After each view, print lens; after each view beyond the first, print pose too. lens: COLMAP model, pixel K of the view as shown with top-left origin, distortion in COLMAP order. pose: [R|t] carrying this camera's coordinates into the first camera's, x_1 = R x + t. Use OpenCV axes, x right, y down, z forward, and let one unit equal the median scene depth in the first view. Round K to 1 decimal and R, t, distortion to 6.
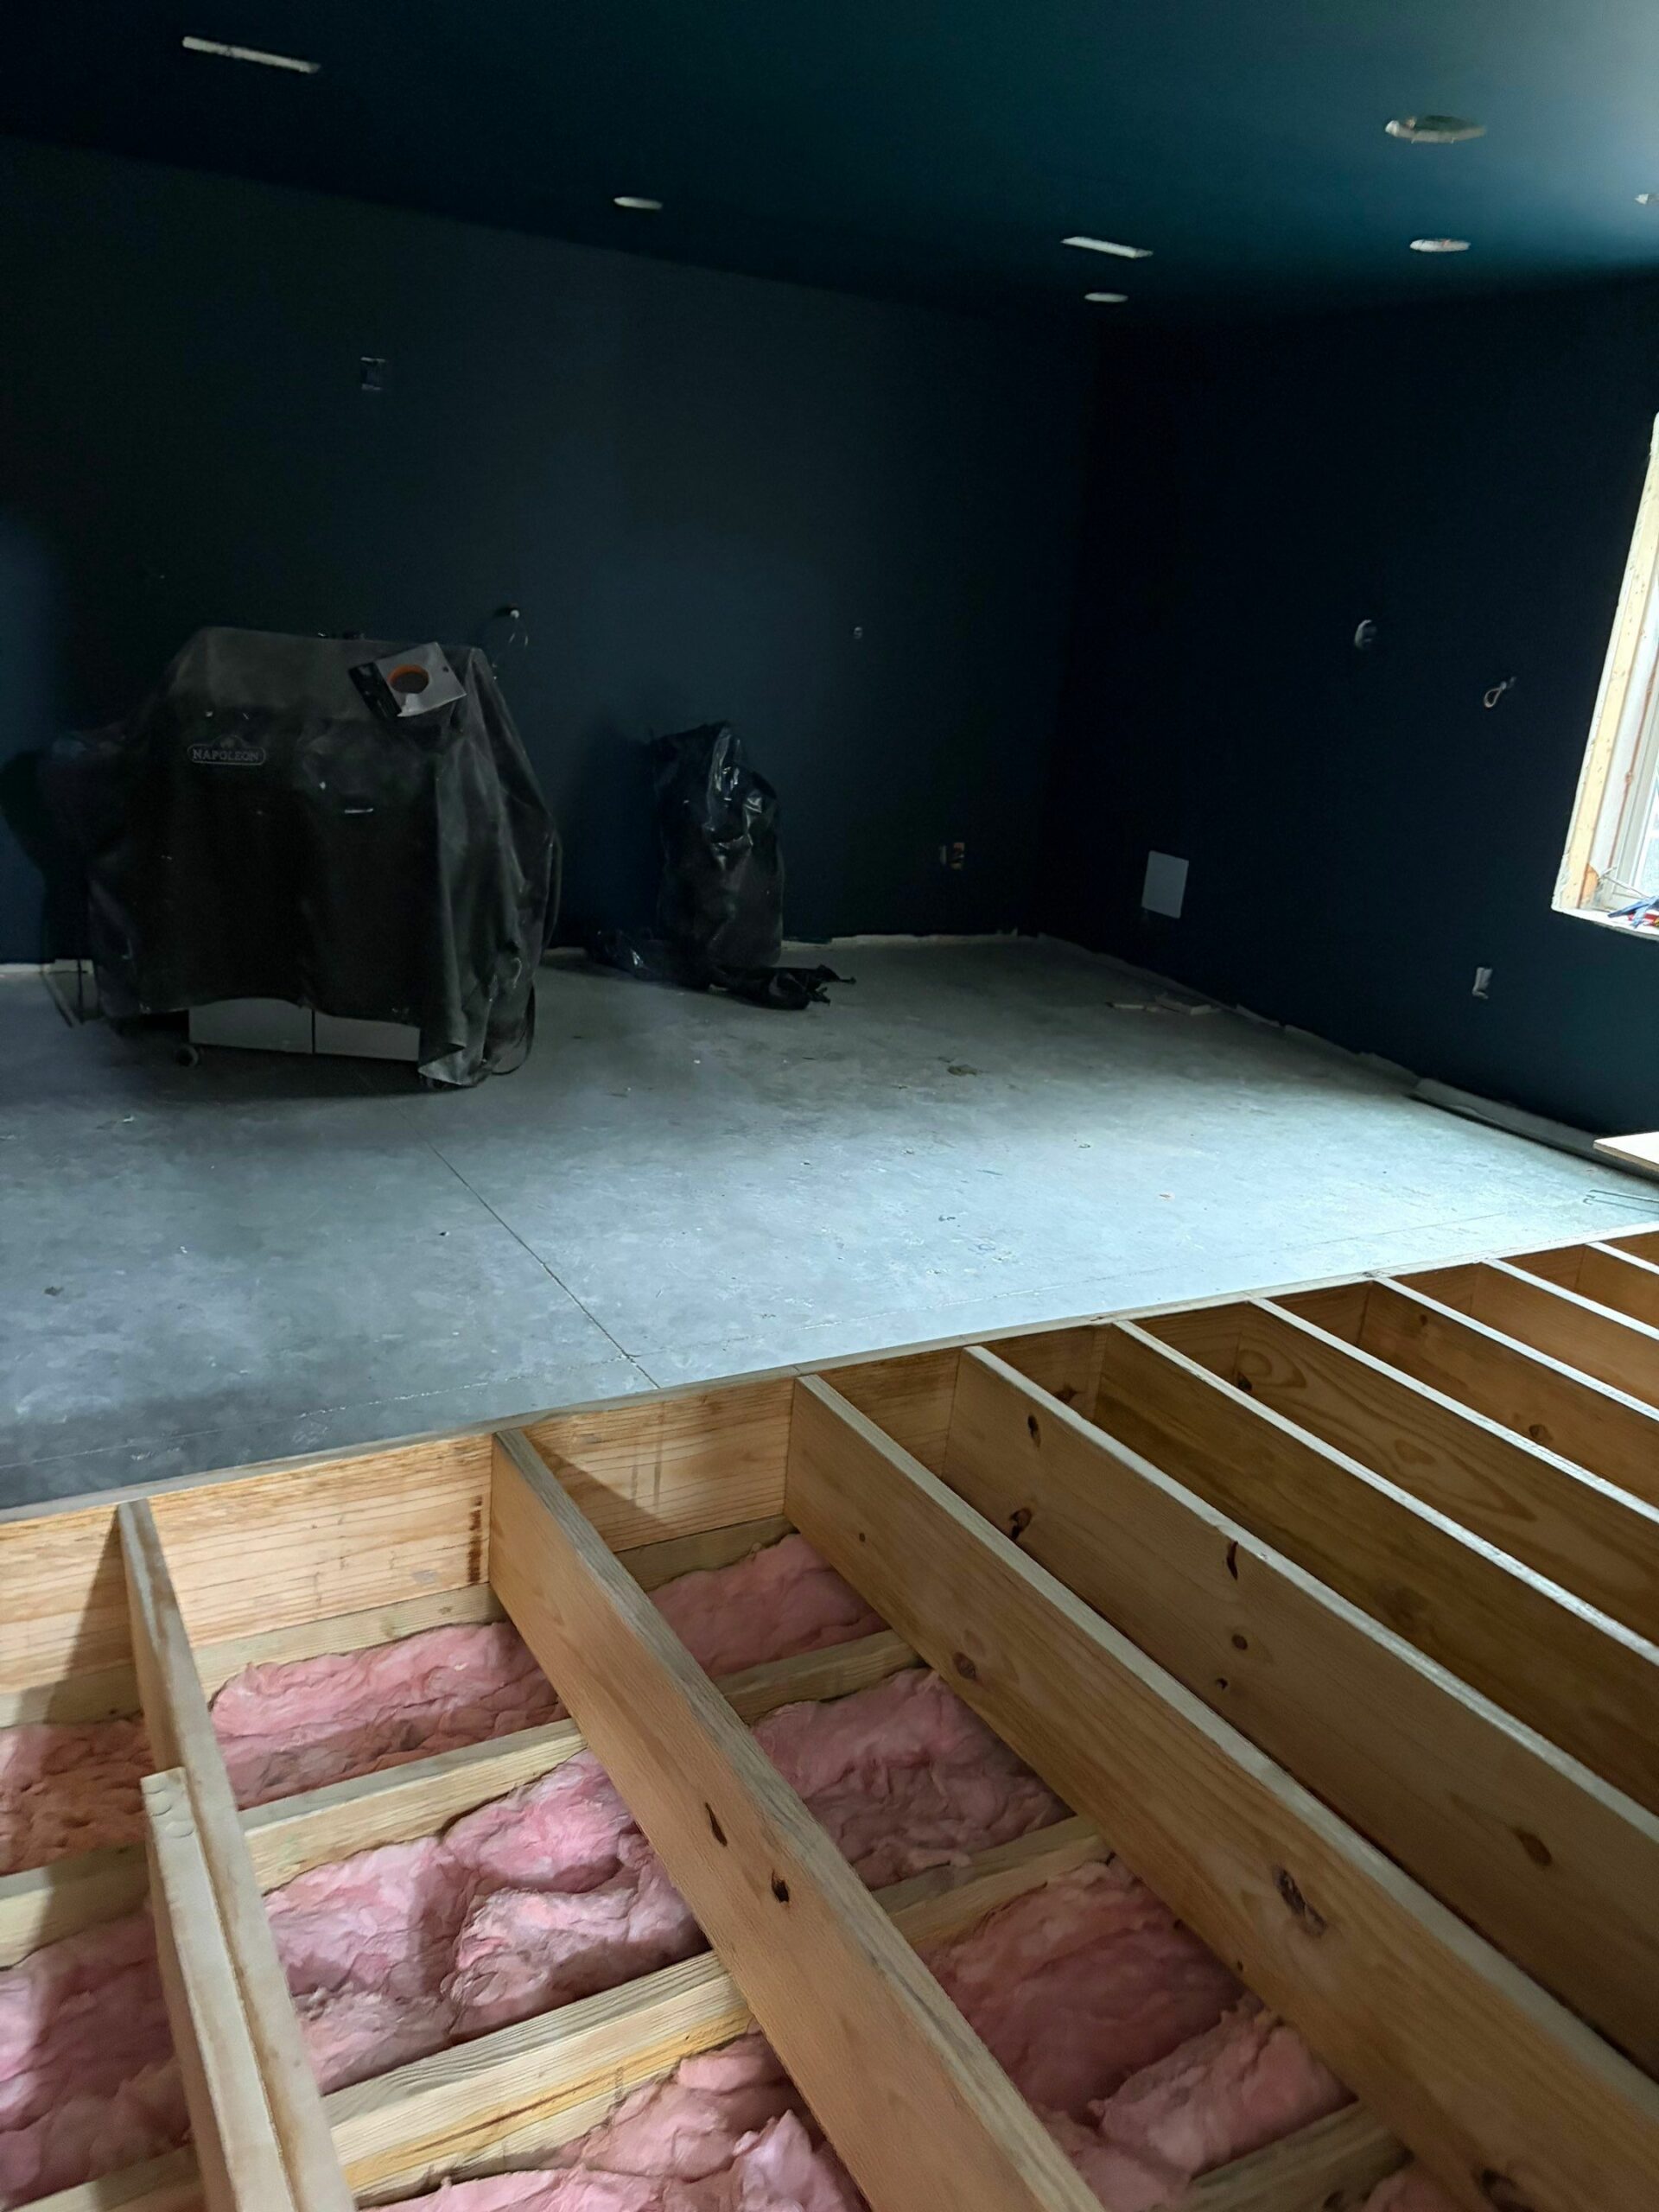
lens RADIAL K [[1720.8, 0, 815.2], [0, 1720.8, 1104.7], [0, 0, 1]] dist [0.047439, -0.059632]
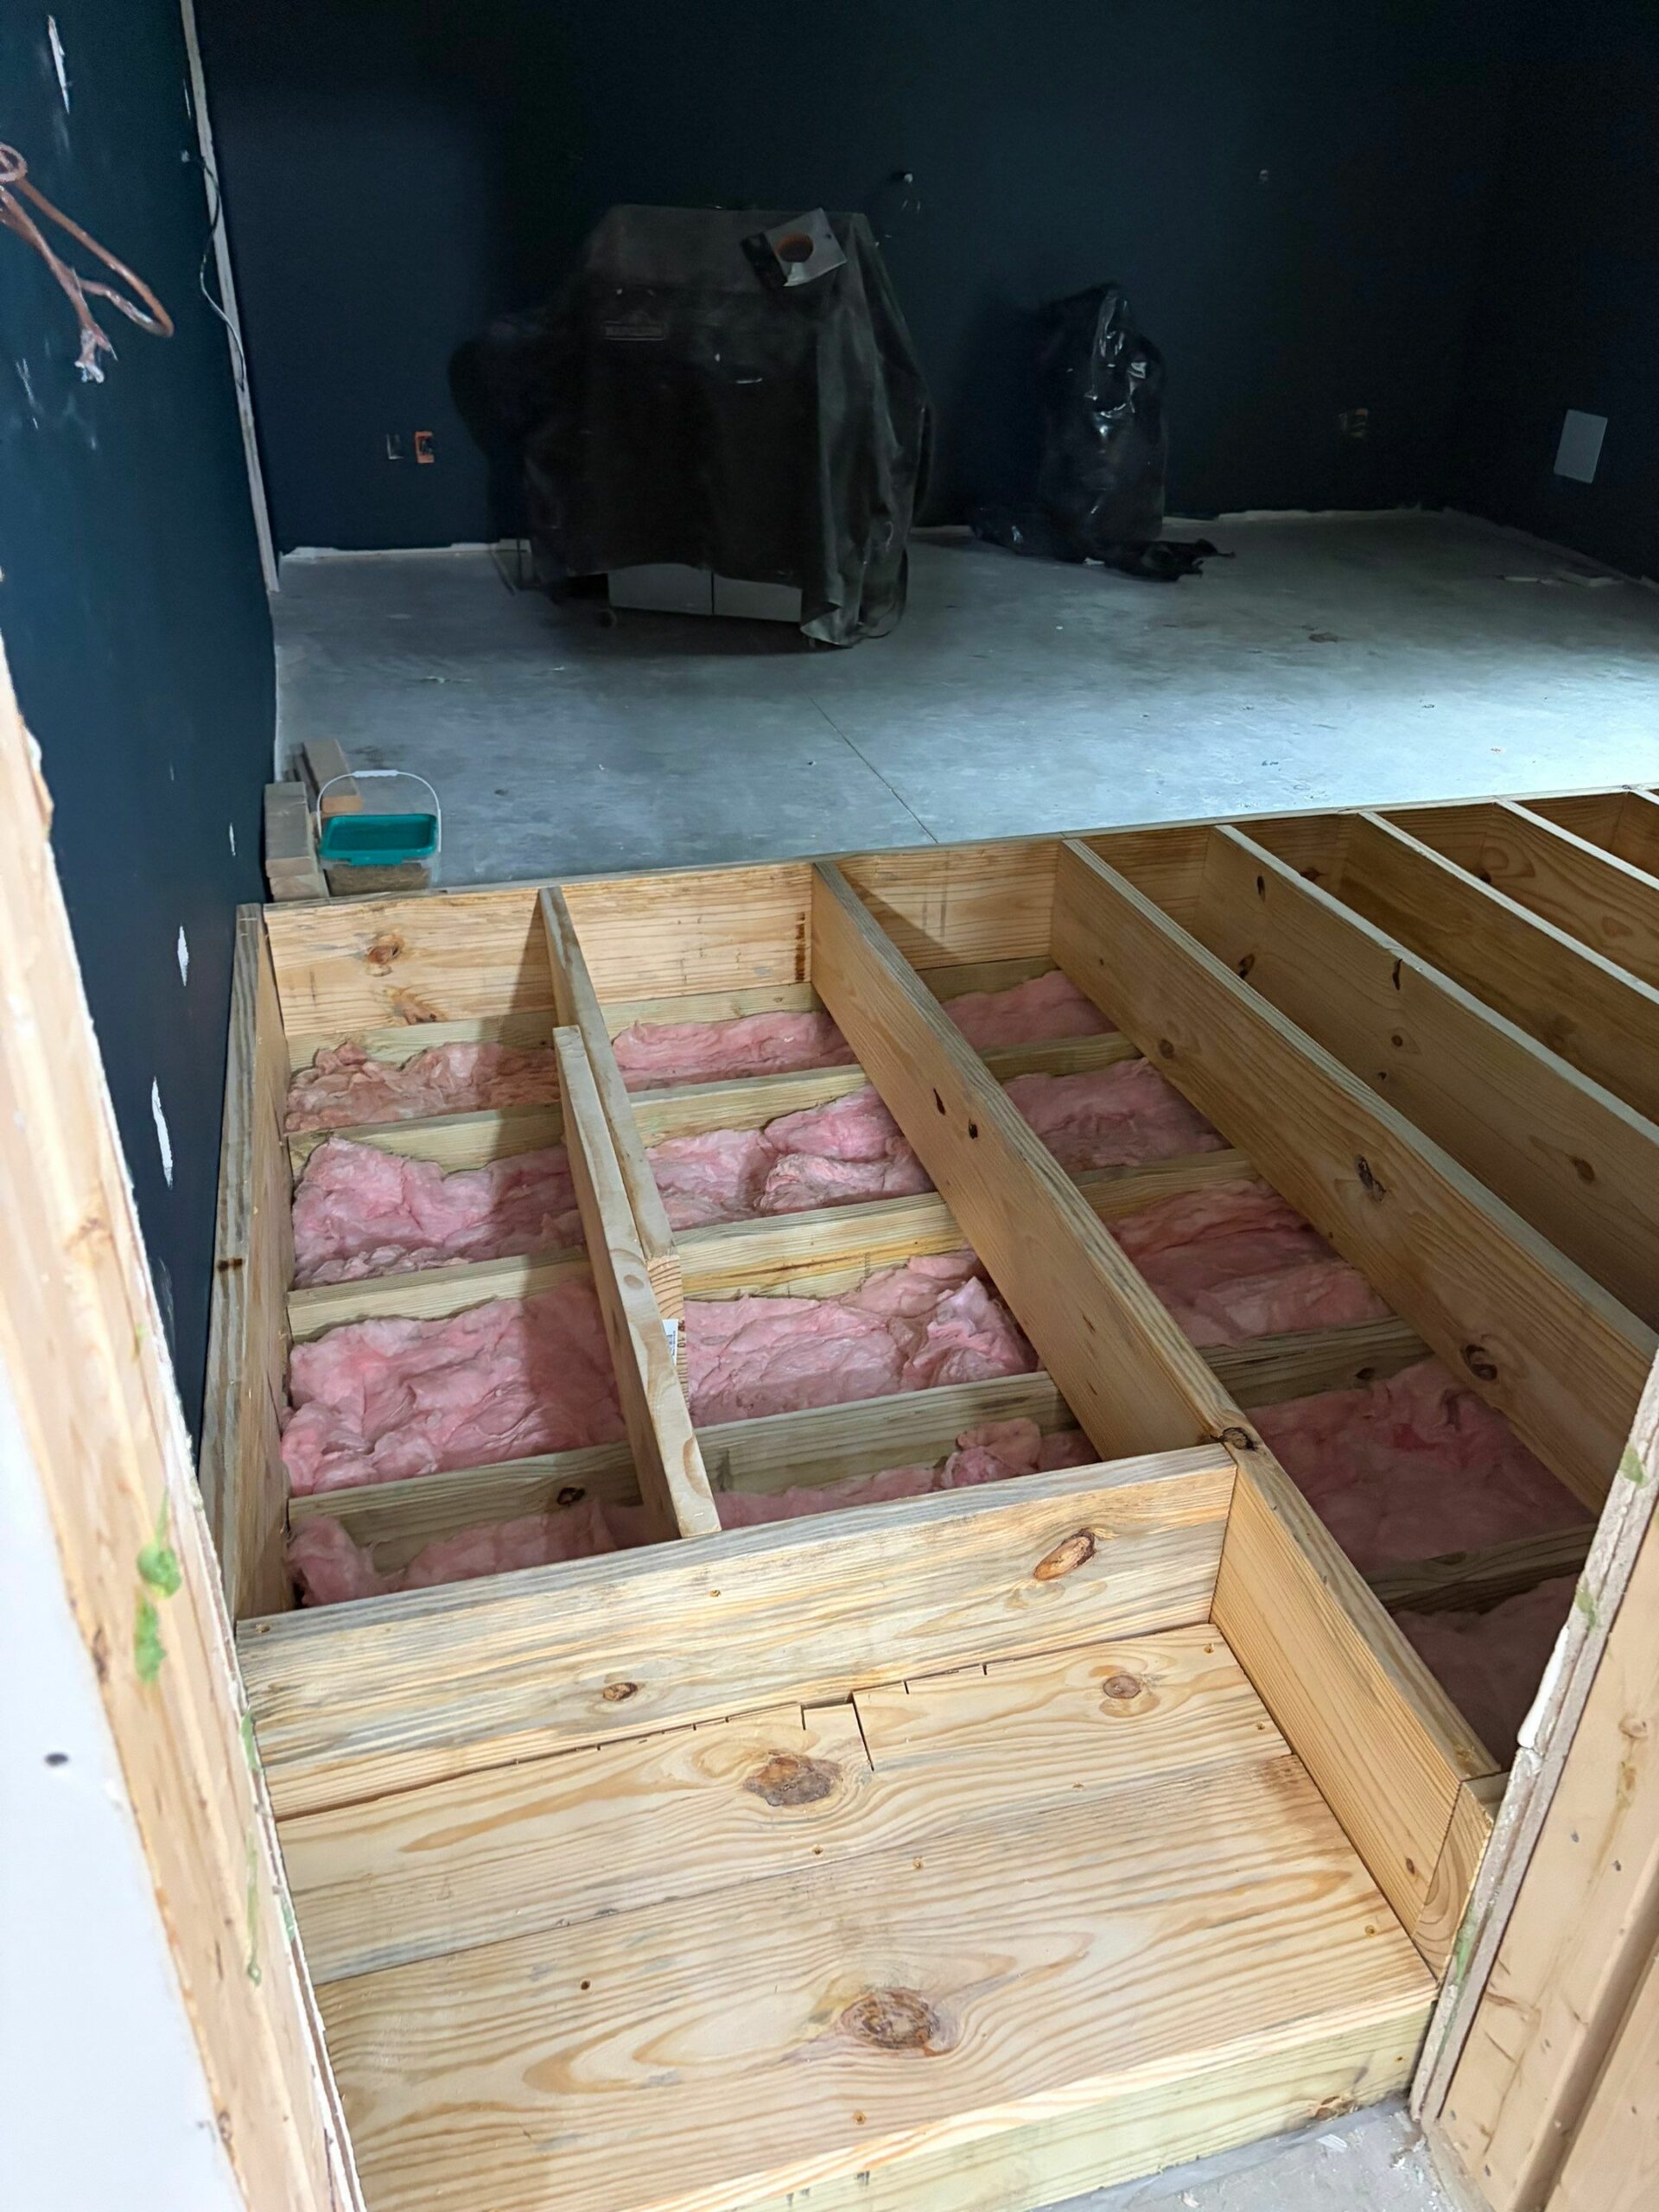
lens RADIAL K [[1720.8, 0, 842.7], [0, 1720.8, 1115.3], [0, 0, 1]] dist [0.047439, -0.059632]
pose [[0.973308, 0.058370, -0.221957, 0.110269], [-0.009484, 0.976520, 0.215216, 0.080928], [0.229308, -0.207367, 0.951008, -0.215557]]
